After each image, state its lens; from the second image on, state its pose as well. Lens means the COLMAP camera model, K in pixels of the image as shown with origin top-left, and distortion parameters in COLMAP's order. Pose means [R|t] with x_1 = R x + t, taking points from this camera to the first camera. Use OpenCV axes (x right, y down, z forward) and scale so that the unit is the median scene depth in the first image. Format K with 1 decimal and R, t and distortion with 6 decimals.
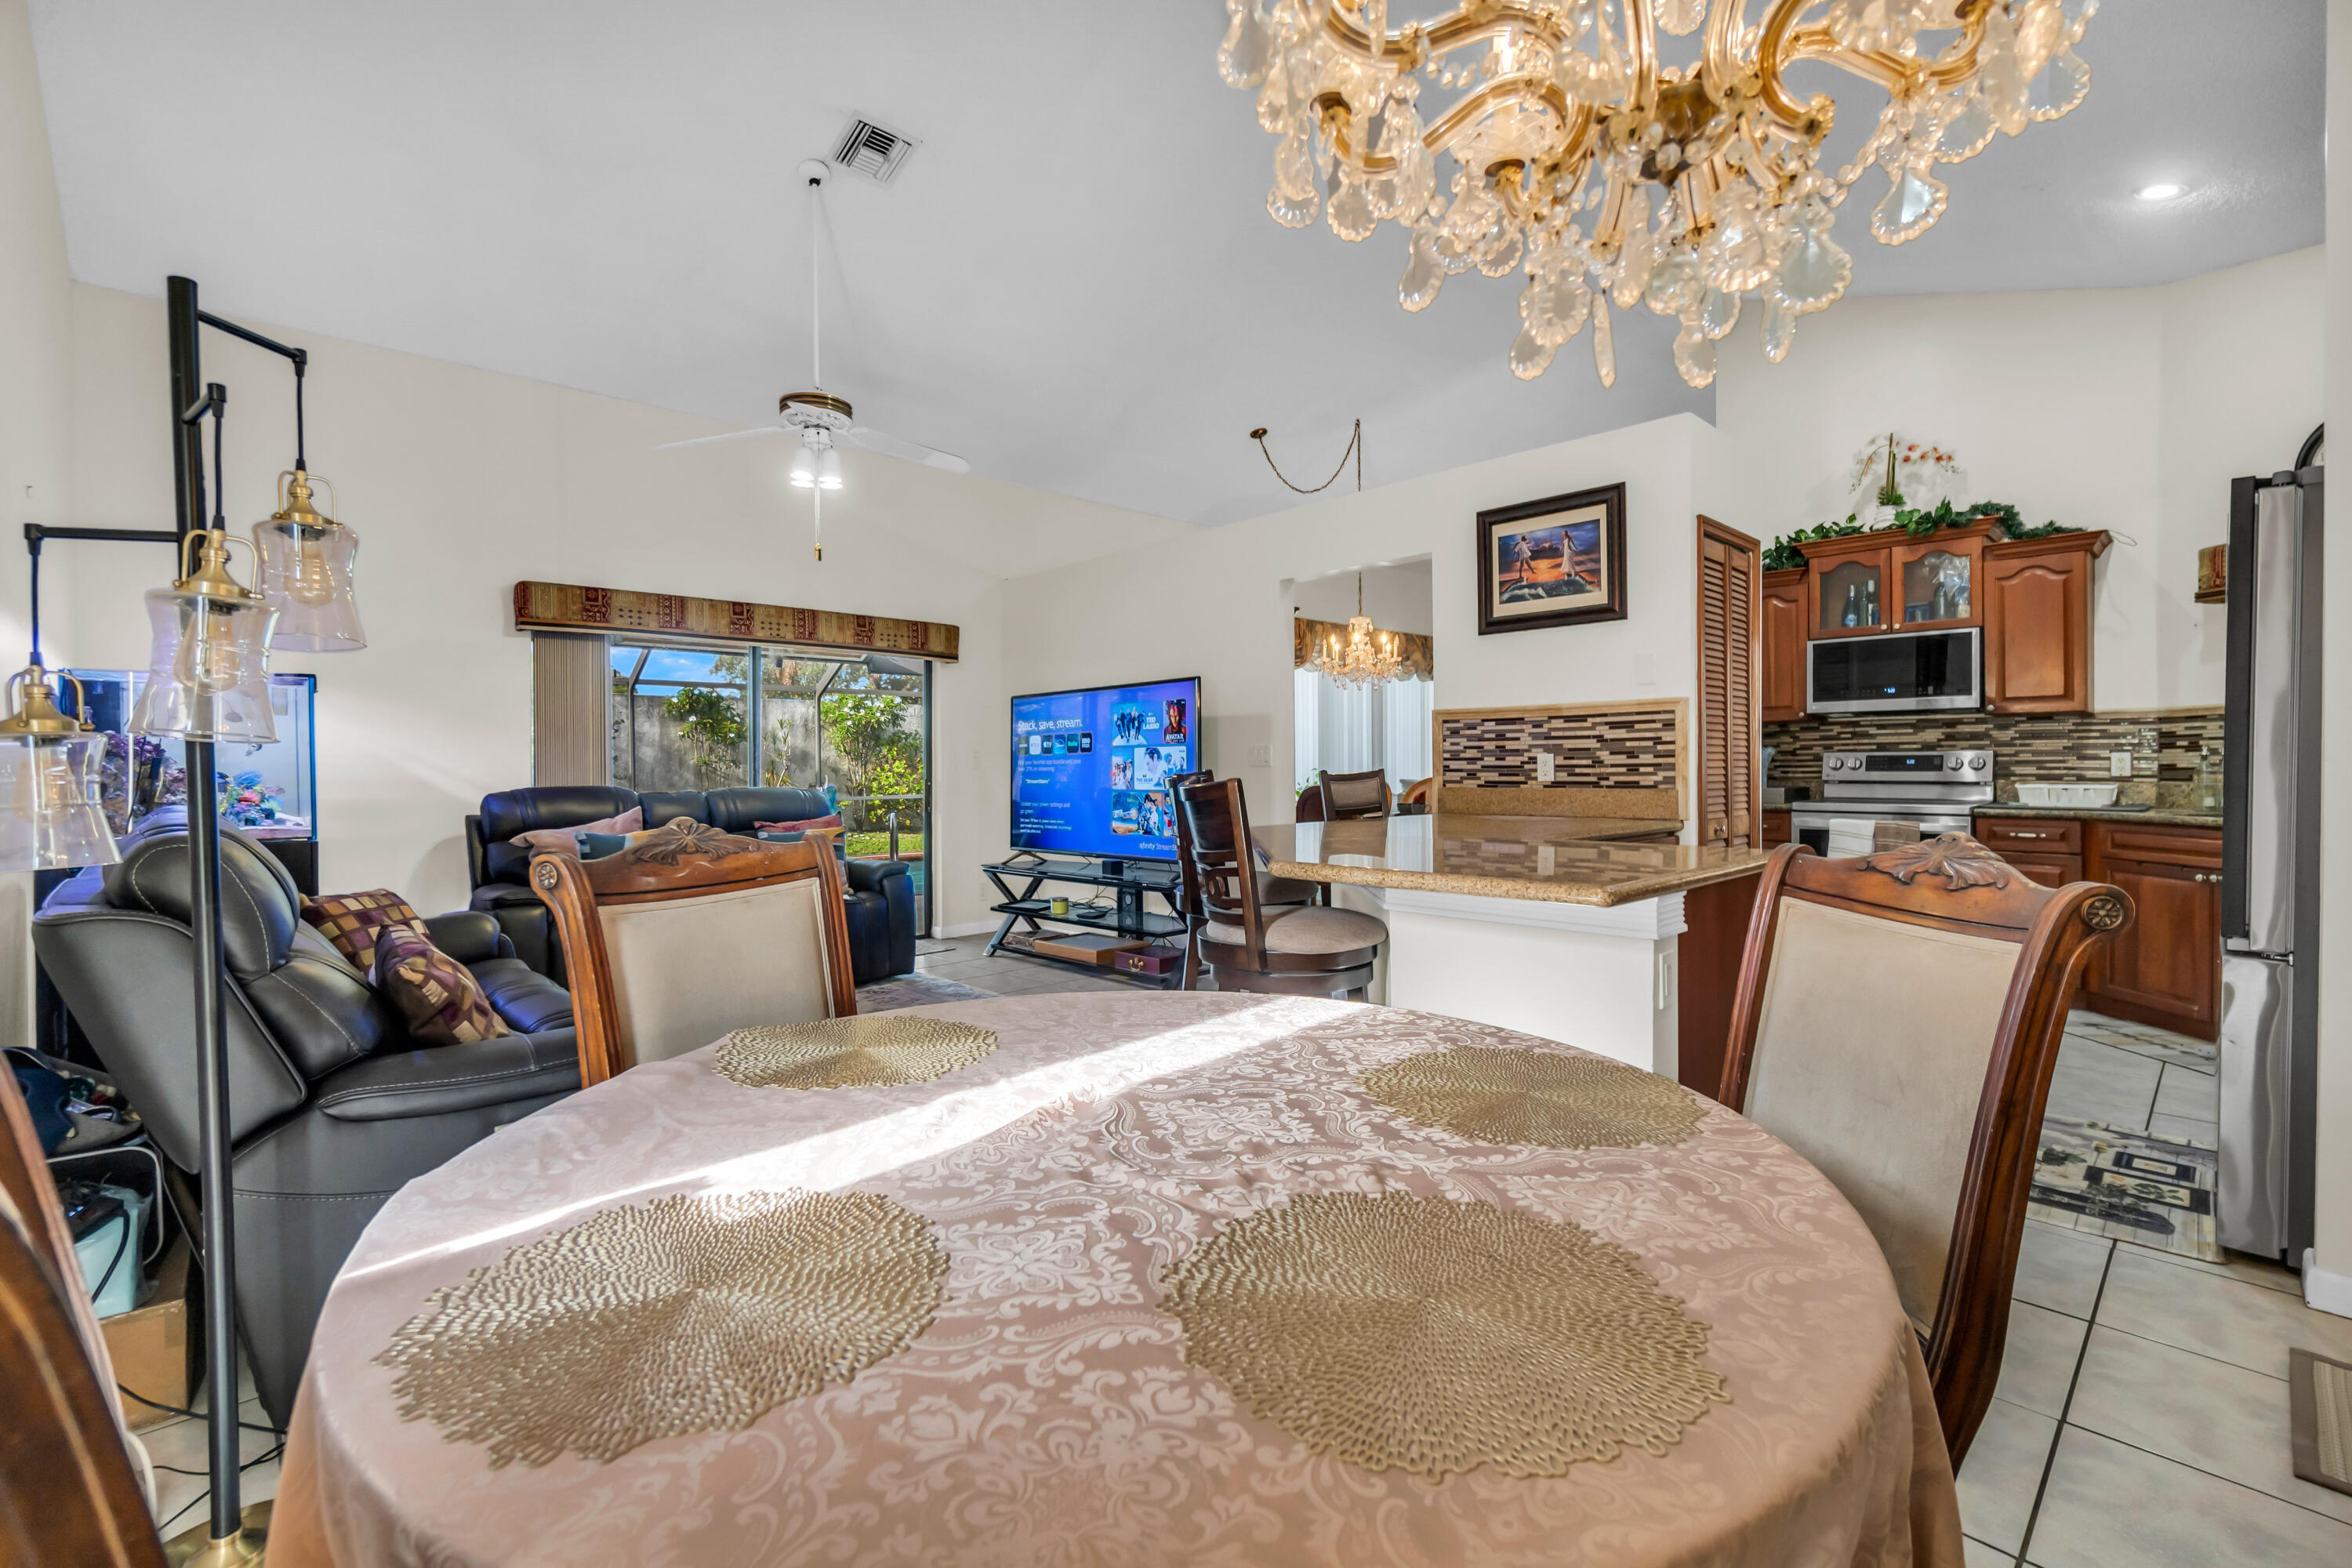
lens RADIAL K [[1022.2, 0, 1170.1], [0, 1022.2, 771.6], [0, 0, 1]] dist [0.002335, 0.000572]
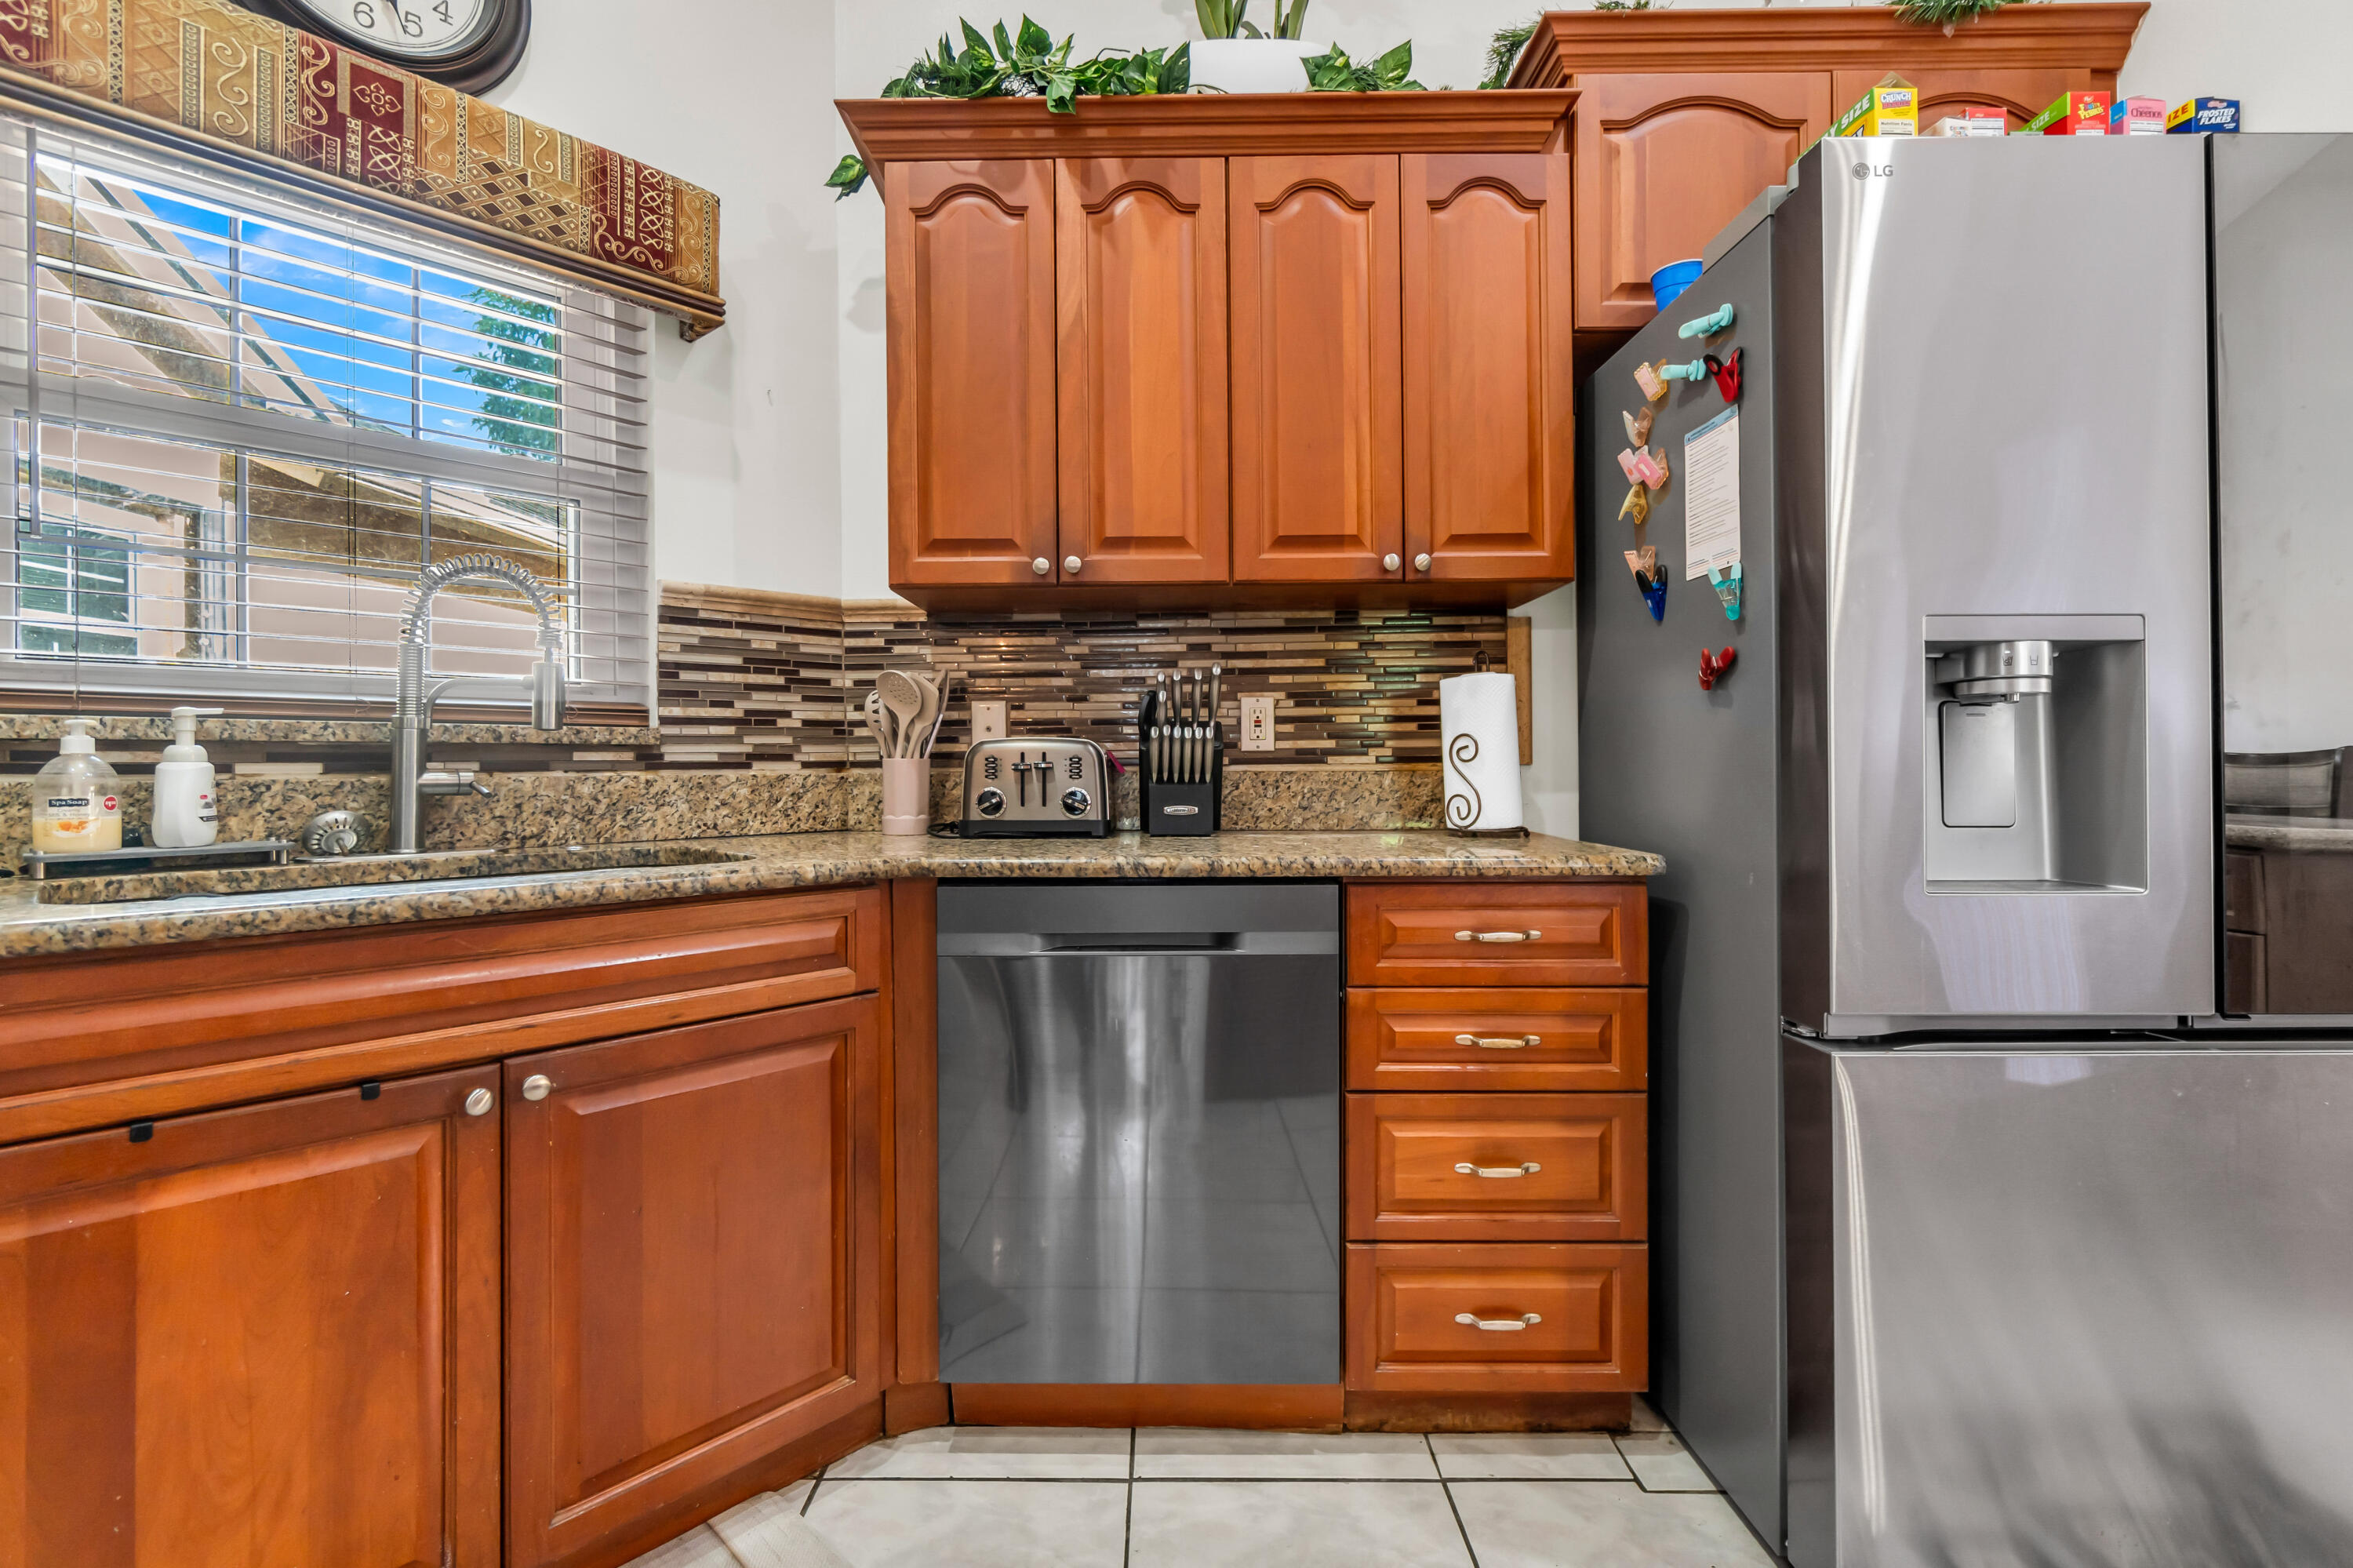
lens RADIAL K [[1055.7, 0, 1158.0], [0, 1055.7, 759.4], [0, 0, 1]] dist [-0.003240, -0.000053]
pose [[-0.716804, 0.011620, 0.697178, 0.555882], [0.016654, 0.999861, 0.000459, 0.011134], [-0.697076, 0.011940, -0.716898, 0.892675]]
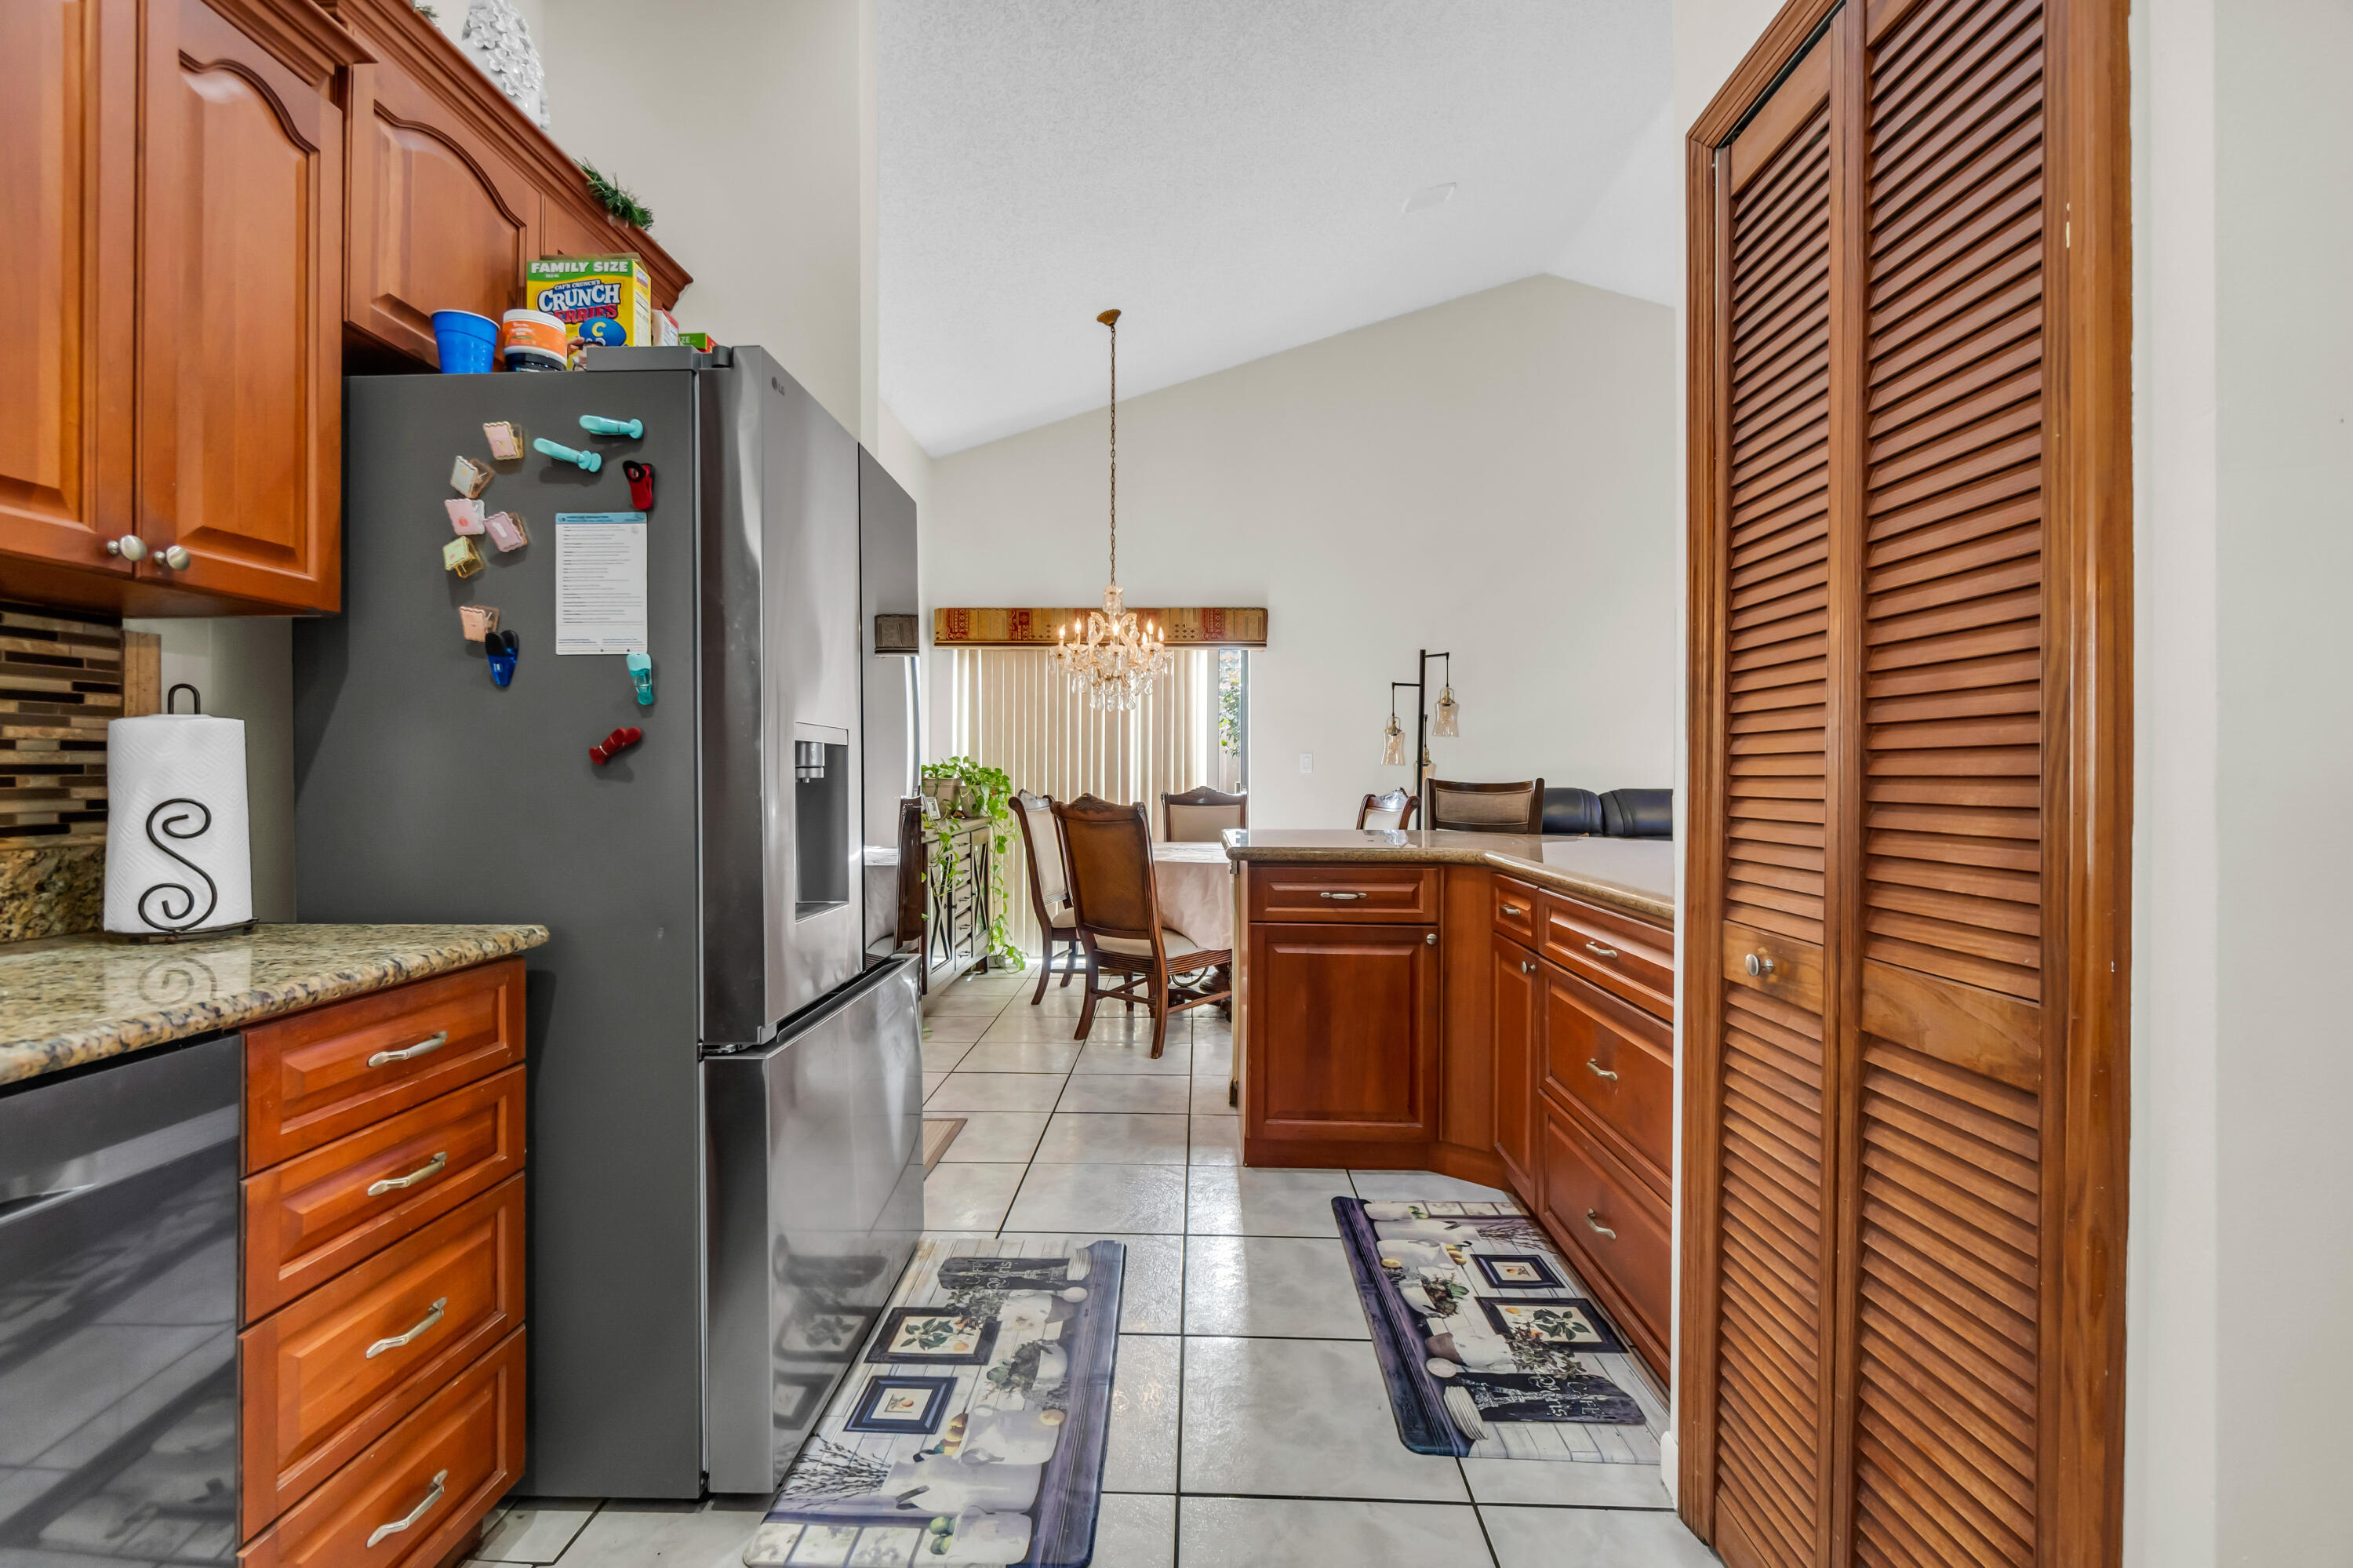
lens RADIAL K [[1027.8, 0, 1157.3], [0, 1027.8, 765.6], [0, 0, 1]] dist [-0.004936, -0.000089]
pose [[-0.716425, -0.001343, -0.697663, 0.751983], [-0.002521, 0.999997, 0.000664, -0.006163], [0.697659, 0.002234, -0.716426, 0.911495]]
